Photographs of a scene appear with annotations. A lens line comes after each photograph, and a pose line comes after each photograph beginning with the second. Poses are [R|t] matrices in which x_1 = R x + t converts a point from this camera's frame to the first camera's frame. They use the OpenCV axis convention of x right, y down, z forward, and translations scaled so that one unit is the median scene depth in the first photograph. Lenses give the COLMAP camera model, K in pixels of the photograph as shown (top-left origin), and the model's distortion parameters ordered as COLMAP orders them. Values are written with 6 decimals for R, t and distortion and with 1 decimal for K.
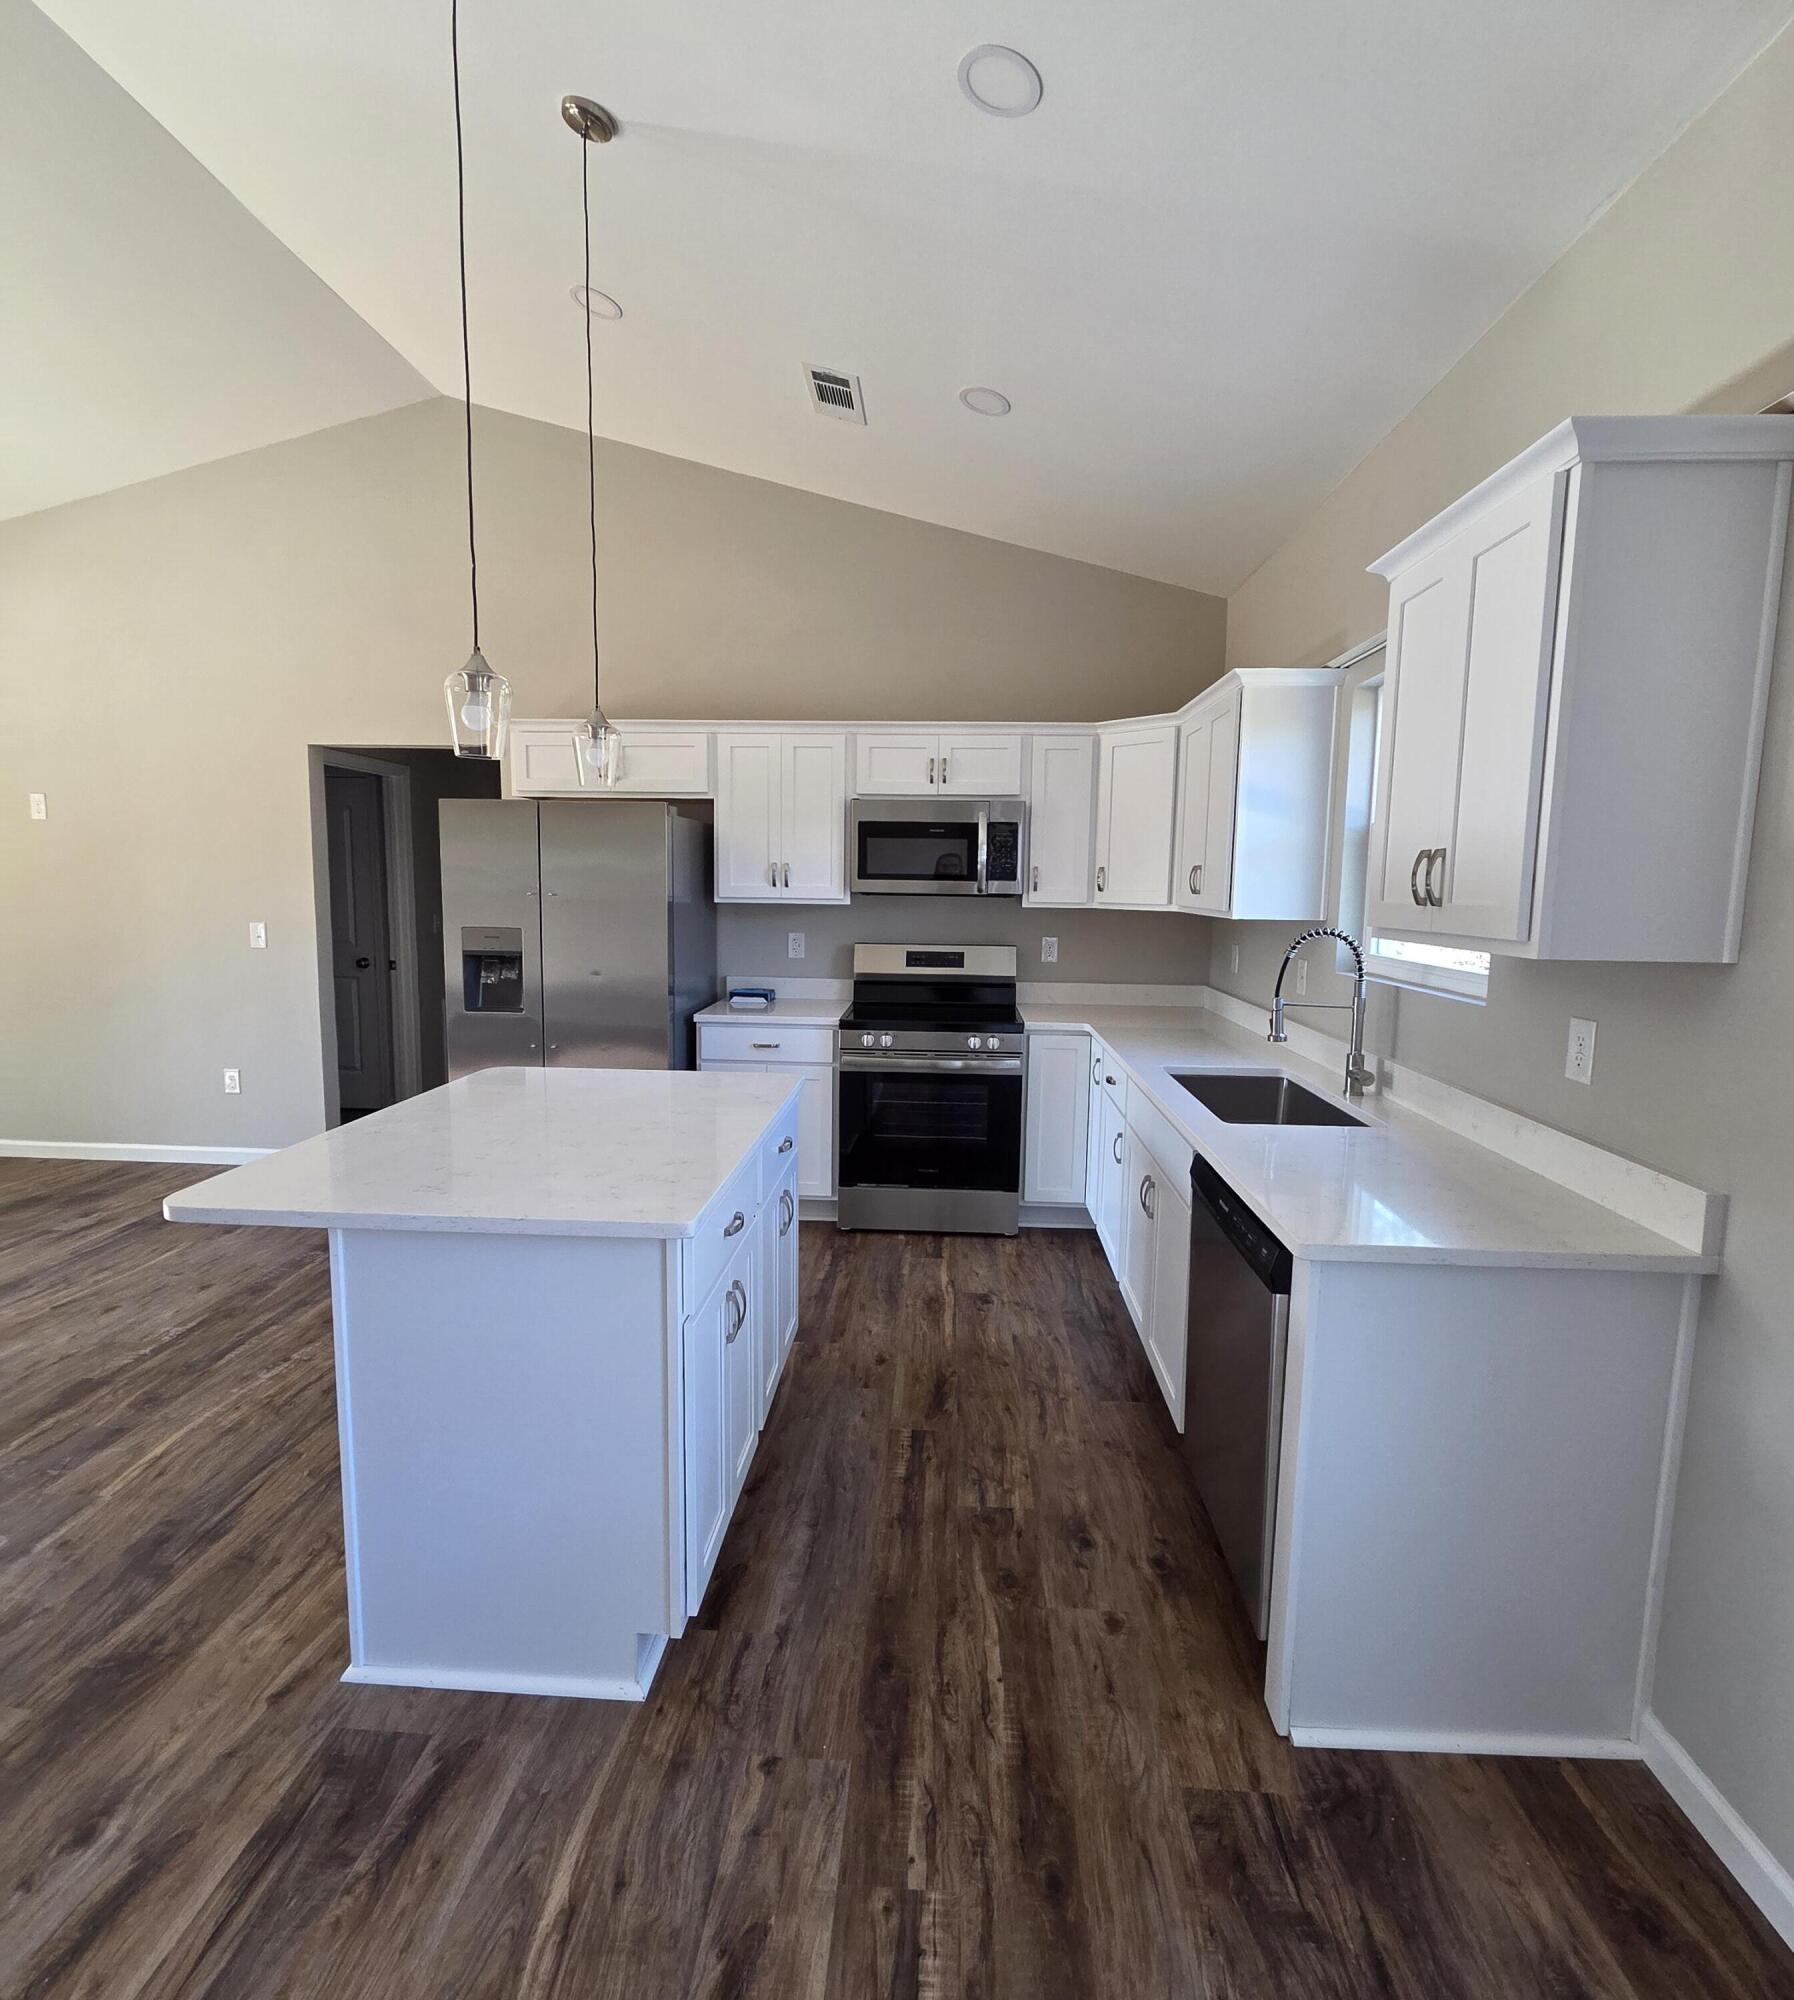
lens RADIAL K [[983.1, 0, 899.9], [0, 983.1, 992.0], [0, 0, 1]] dist [0.007176, -0.004737]
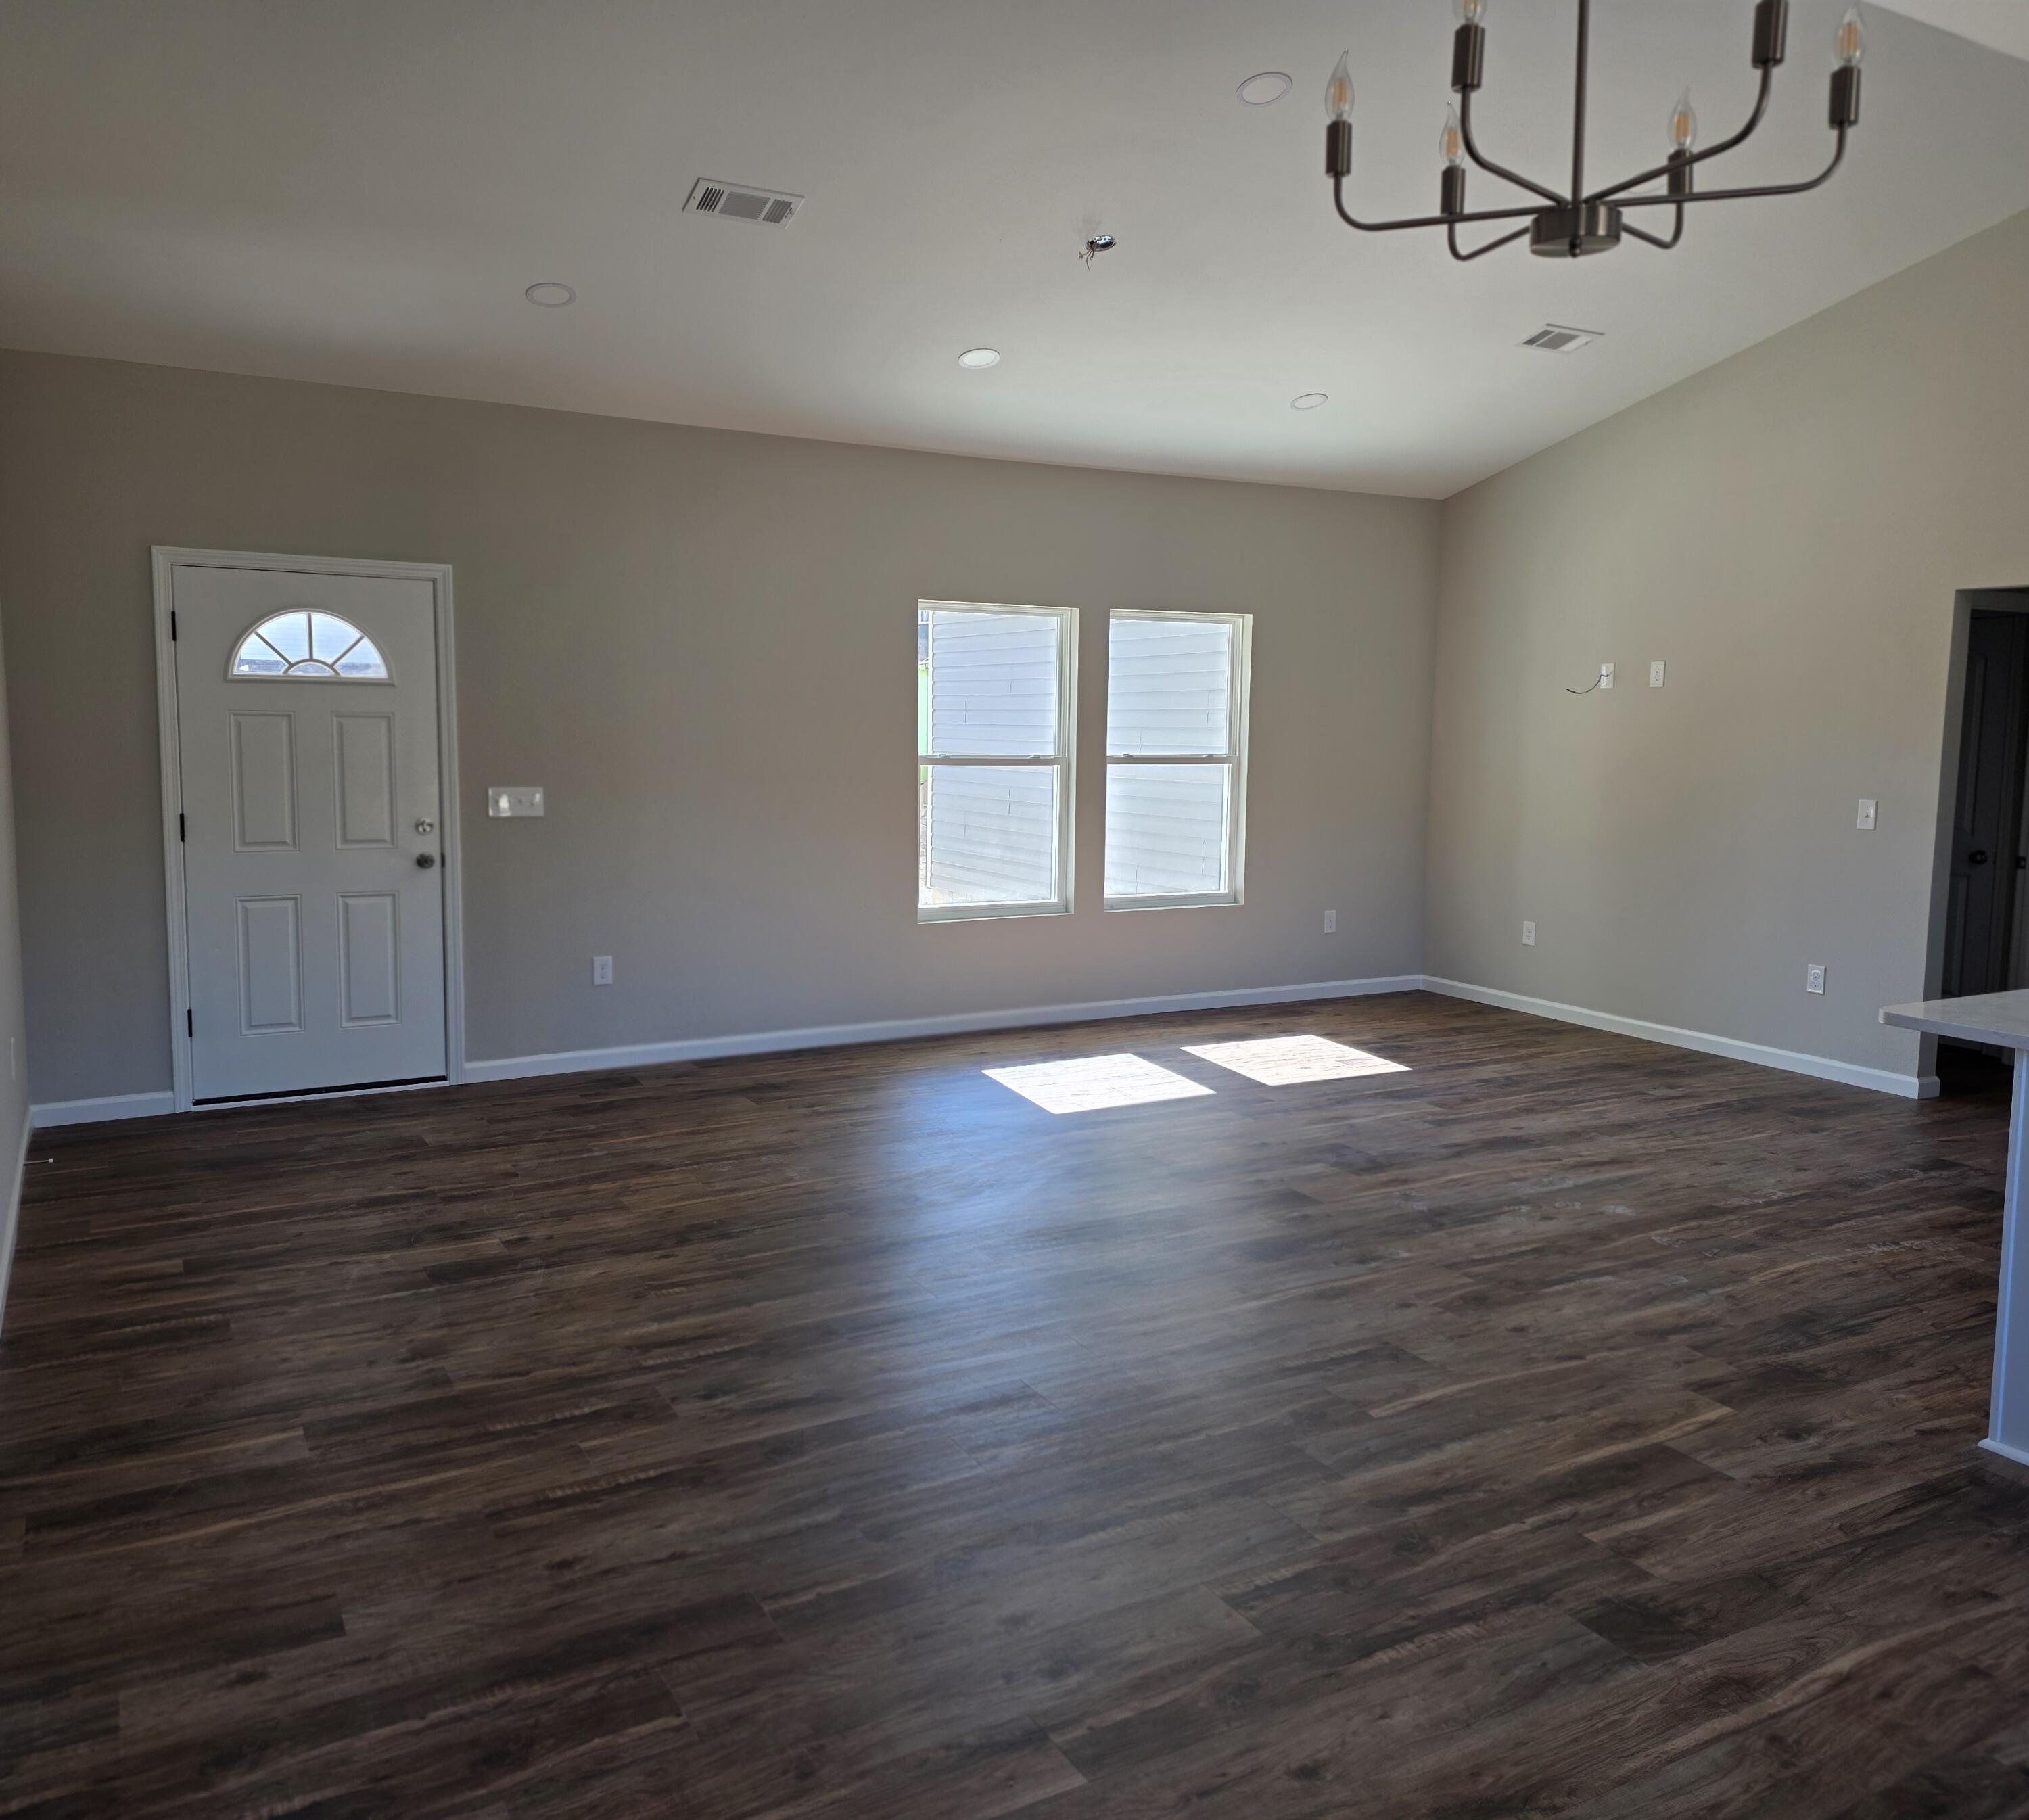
lens RADIAL K [[1598.7, 0, 1009.1], [0, 1598.7, 868.0], [0, 0, 1]] dist [0.080633, -0.069084]
pose [[0.536492, 0.072056, -0.840824, 0.296947], [-0.101826, 0.994596, 0.020263, 0.073681], [0.837740, 0.074747, 0.540930, -0.795651]]
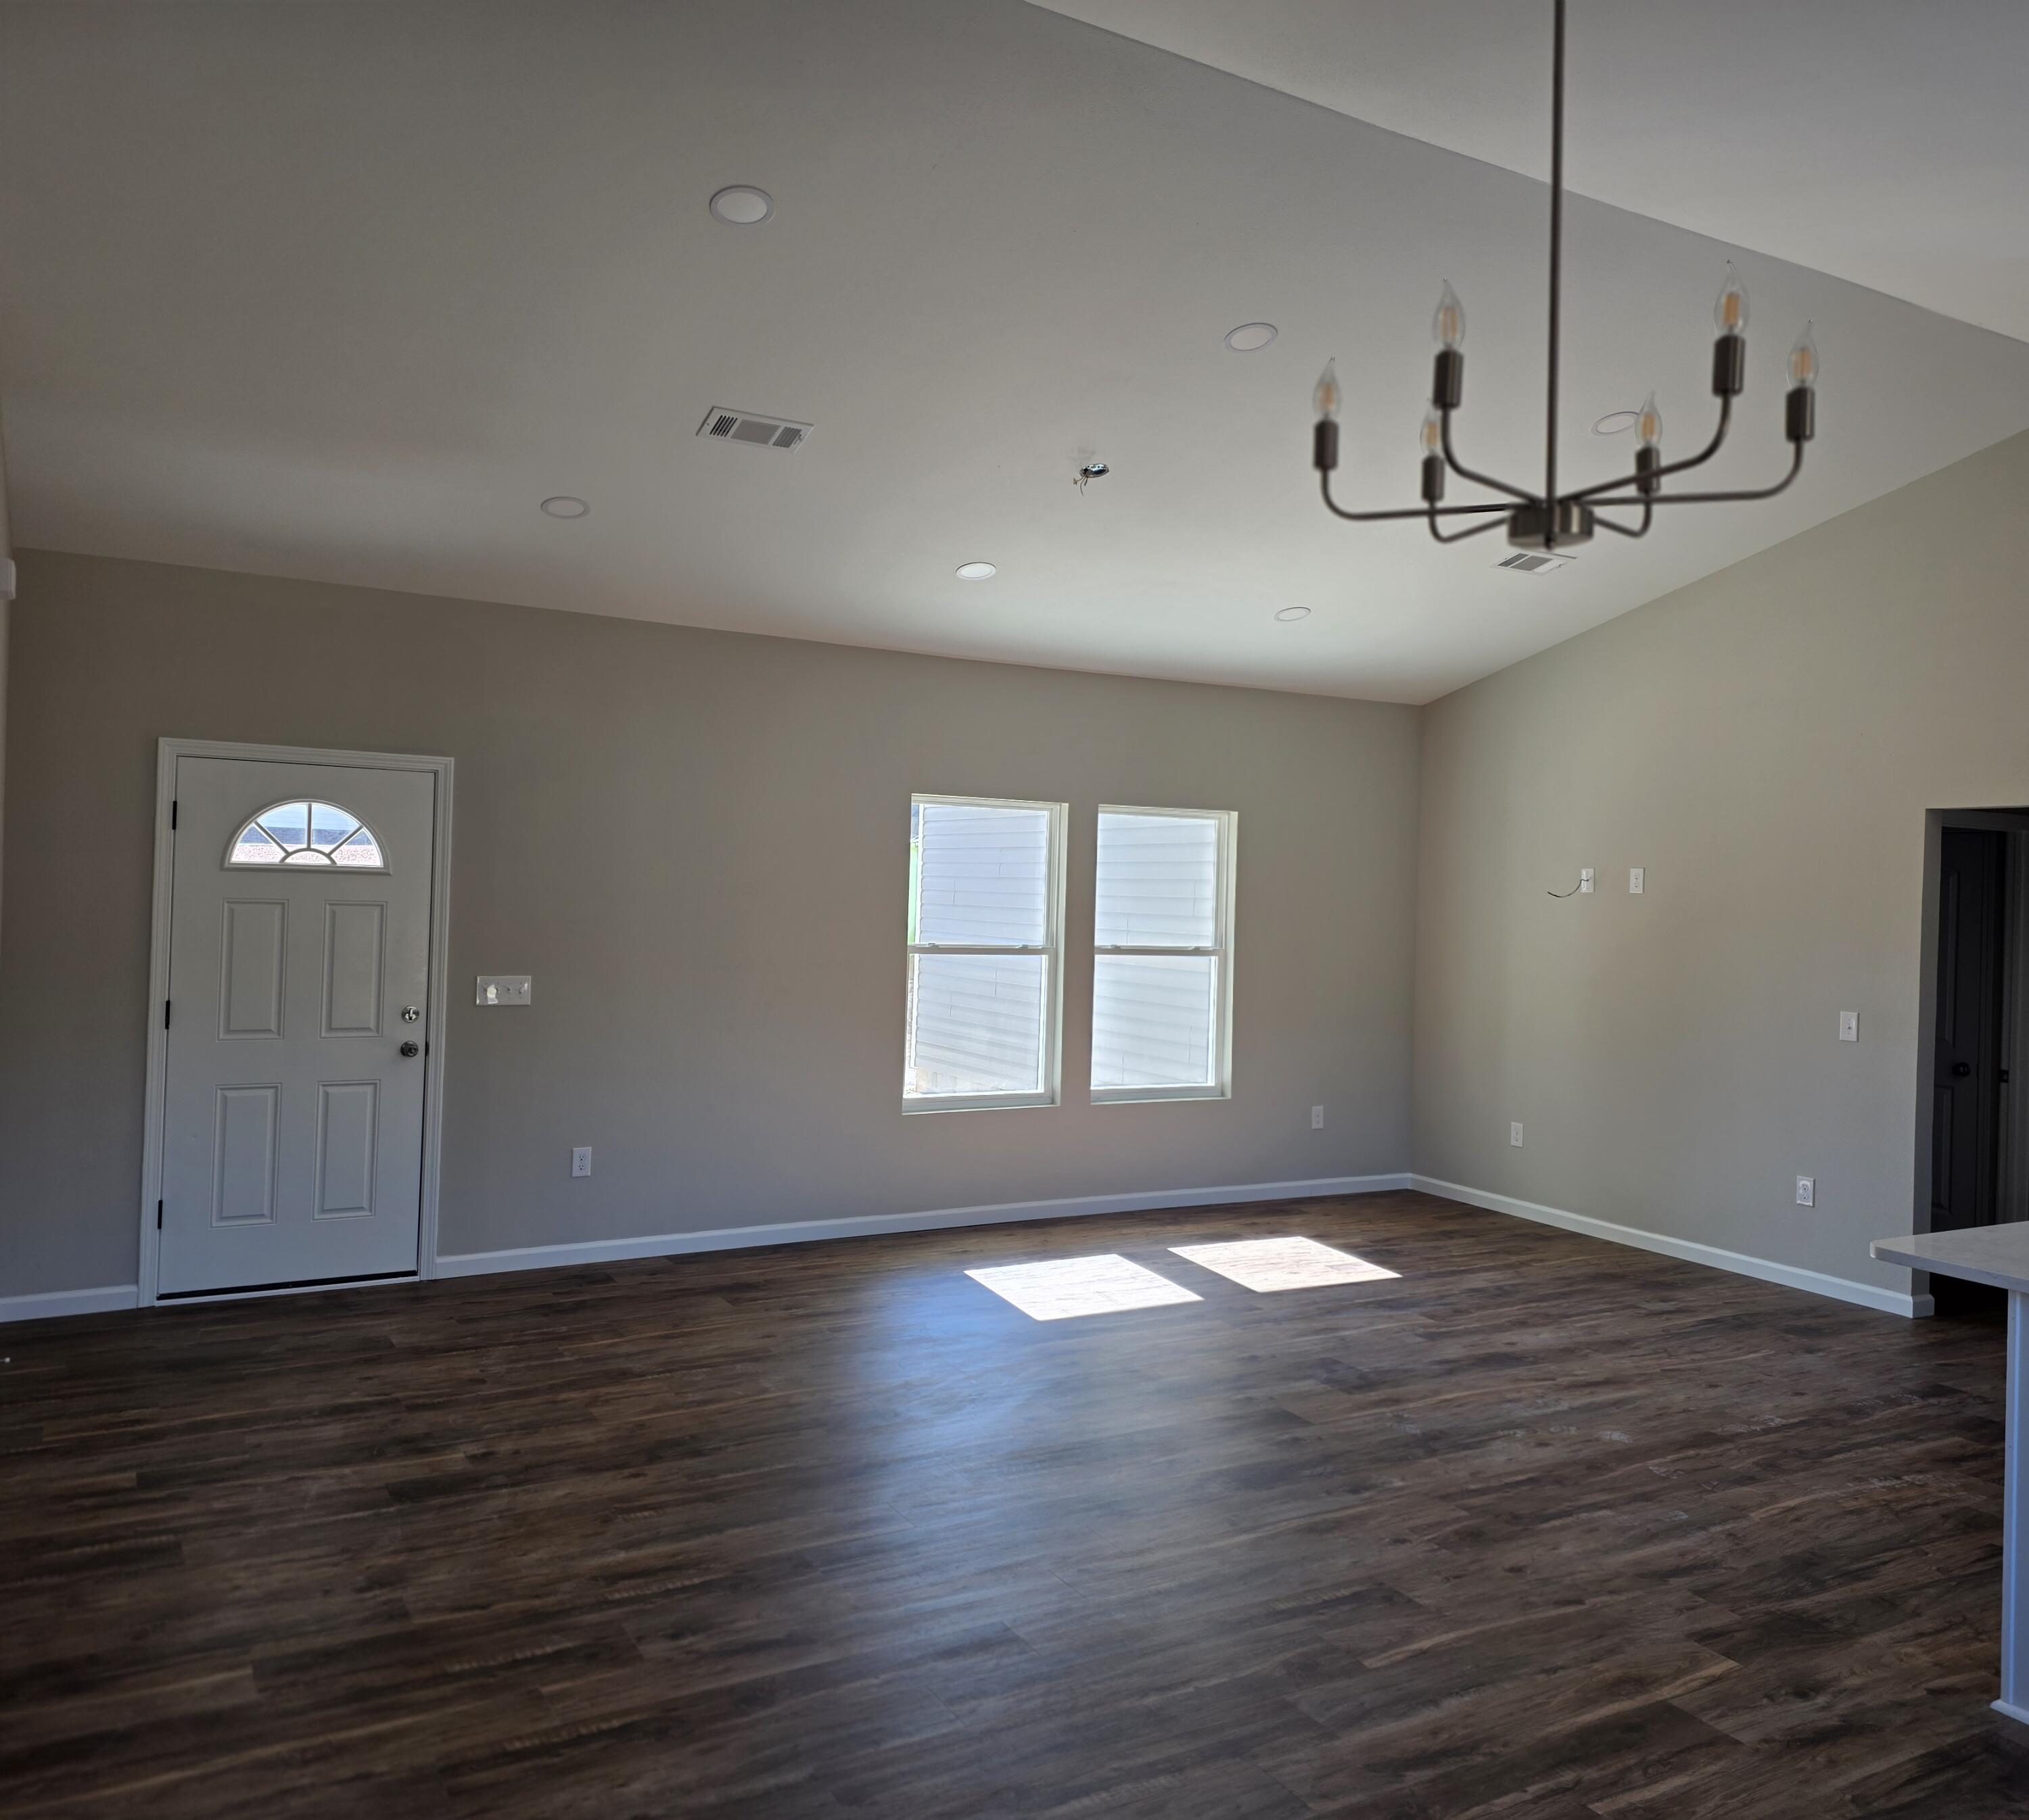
lens RADIAL K [[1598.7, 0, 1008.0], [0, 1598.7, 869.1], [0, 0, 1]] dist [0.080633, -0.069084]
pose [[0.543538, -0.008505, -0.839341, 0.303221], [-0.118304, 0.989191, -0.086634, 0.034930], [0.831006, 0.146387, 0.536657, -0.813150]]
